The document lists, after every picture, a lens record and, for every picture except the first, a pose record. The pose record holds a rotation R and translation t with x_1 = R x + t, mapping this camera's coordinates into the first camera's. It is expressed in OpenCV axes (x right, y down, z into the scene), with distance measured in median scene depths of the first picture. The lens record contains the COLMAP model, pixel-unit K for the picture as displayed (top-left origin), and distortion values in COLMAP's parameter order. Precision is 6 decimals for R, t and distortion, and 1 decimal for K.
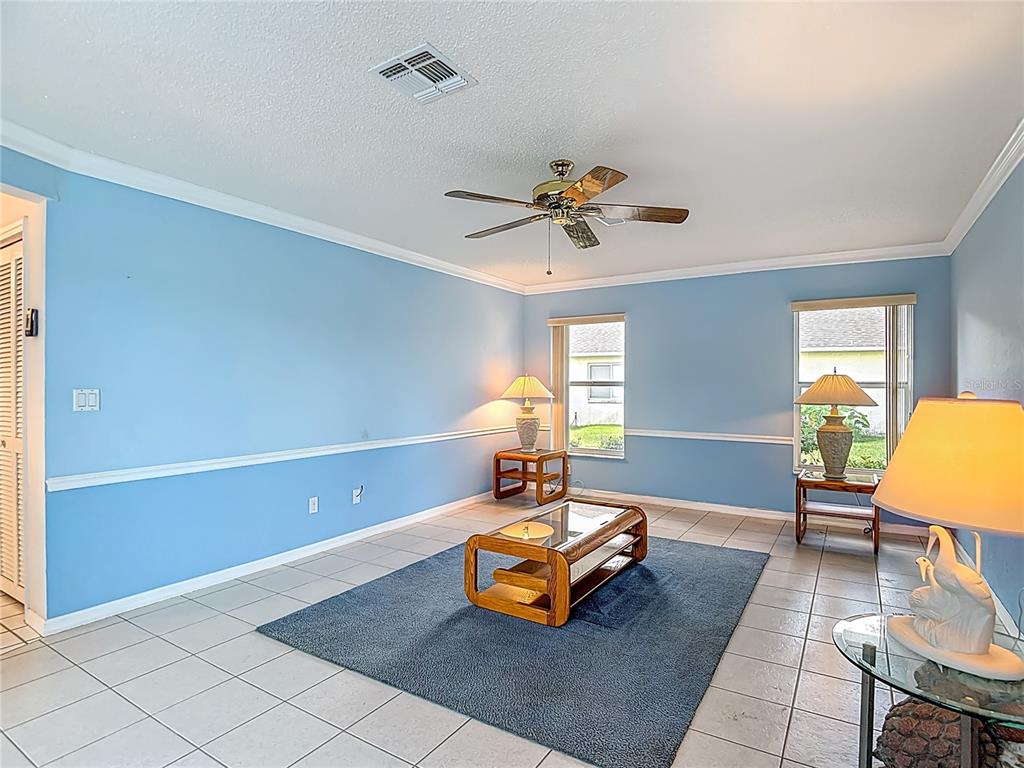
lens RADIAL K [[548.6, 0, 510.2], [0, 548.6, 384.3], [0, 0, 1]] dist [-0.012414, -0.006212]
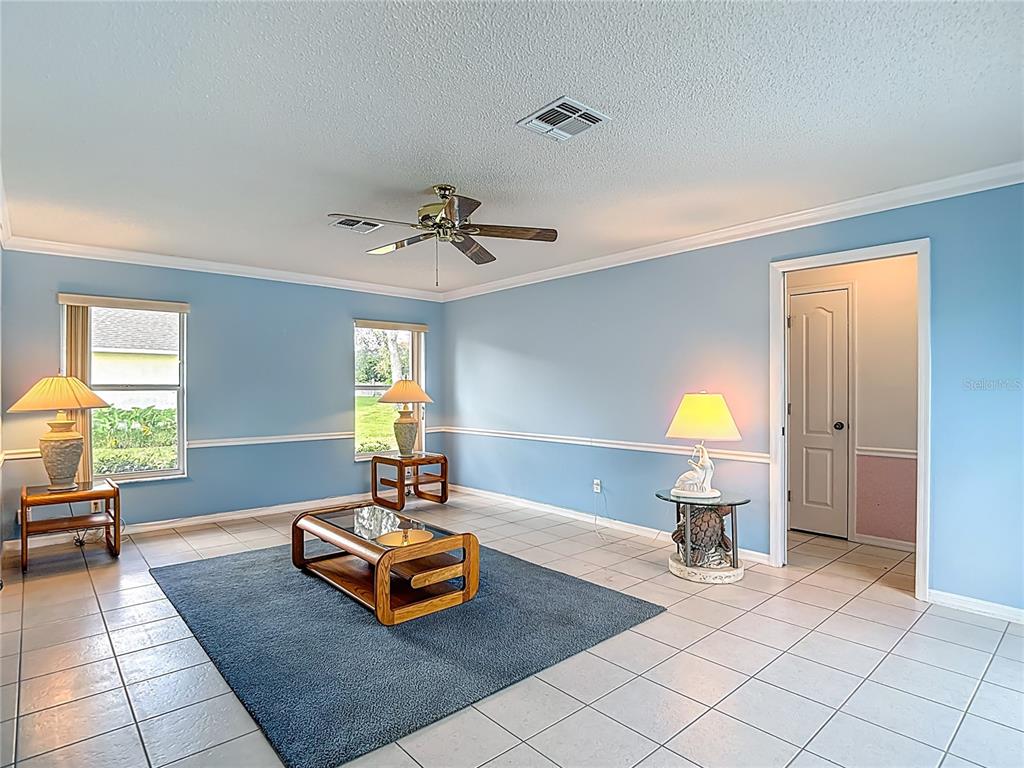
lens RADIAL K [[548.6, 0, 509.2], [0, 548.6, 386.5], [0, 0, 1]] dist [-0.012414, -0.006212]
pose [[0.276342, -0.002346, 0.961056, -0.453180], [0.003487, 0.999993, 0.001438, -0.002067], [-0.961053, 0.002954, 0.276348, 0.284828]]
